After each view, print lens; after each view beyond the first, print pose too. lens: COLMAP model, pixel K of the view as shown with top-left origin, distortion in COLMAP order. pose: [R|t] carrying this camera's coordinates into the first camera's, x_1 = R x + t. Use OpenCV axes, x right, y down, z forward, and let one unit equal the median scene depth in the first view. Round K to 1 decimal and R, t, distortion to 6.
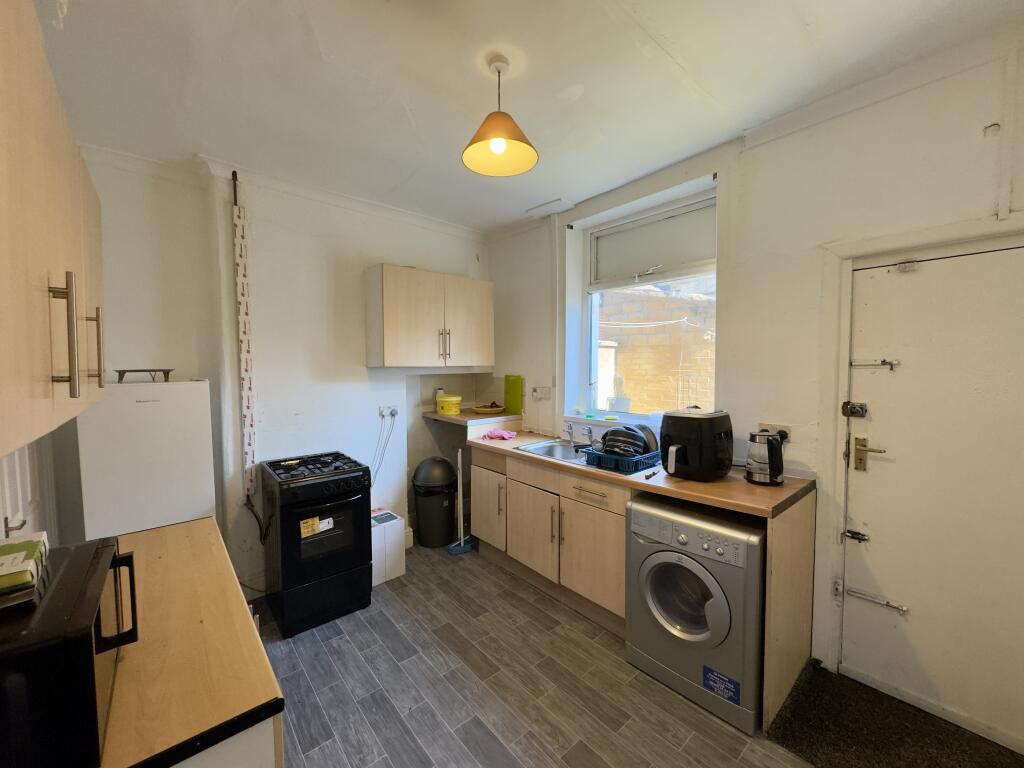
lens RADIAL K [[404.3, 0, 510.8], [0, 404.3, 383.2], [0, 0, 1]] dist [-0.002753, -0.000199]
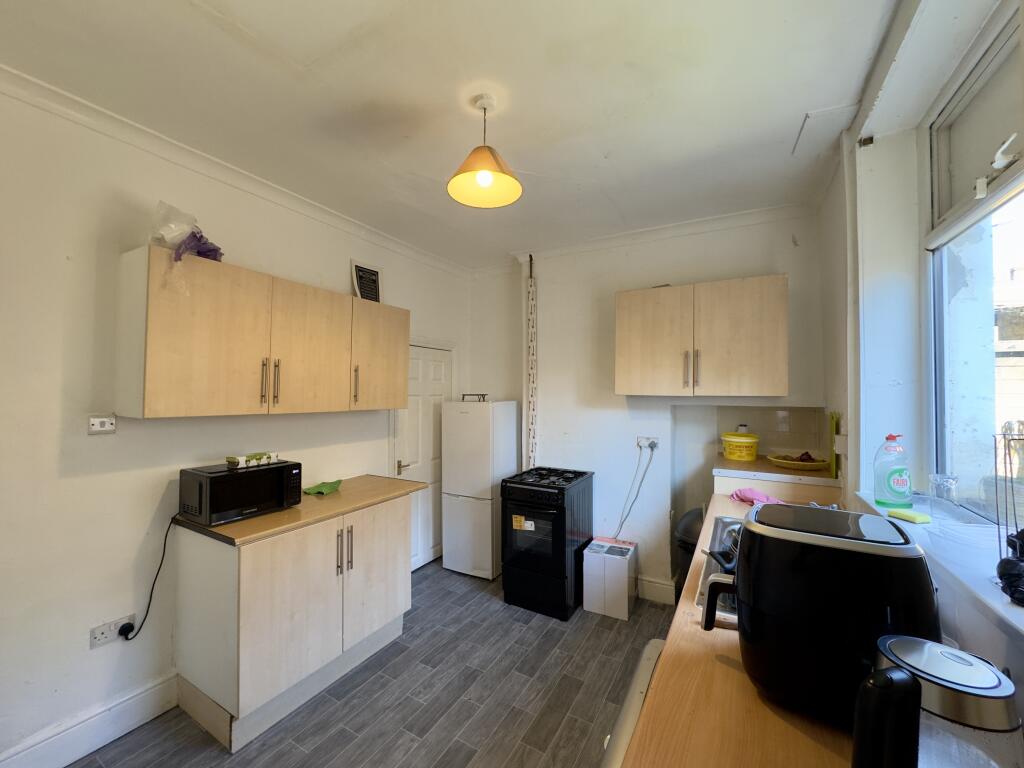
lens RADIAL K [[404.3, 0, 510.8], [0, 404.3, 383.2], [0, 0, 1]] dist [-0.002753, -0.000199]
pose [[0.332208, -0.010230, -0.943151, 0.617623], [-0.051630, 0.998245, -0.029013, -0.032218], [0.941792, 0.058333, 0.331097, 0.492591]]
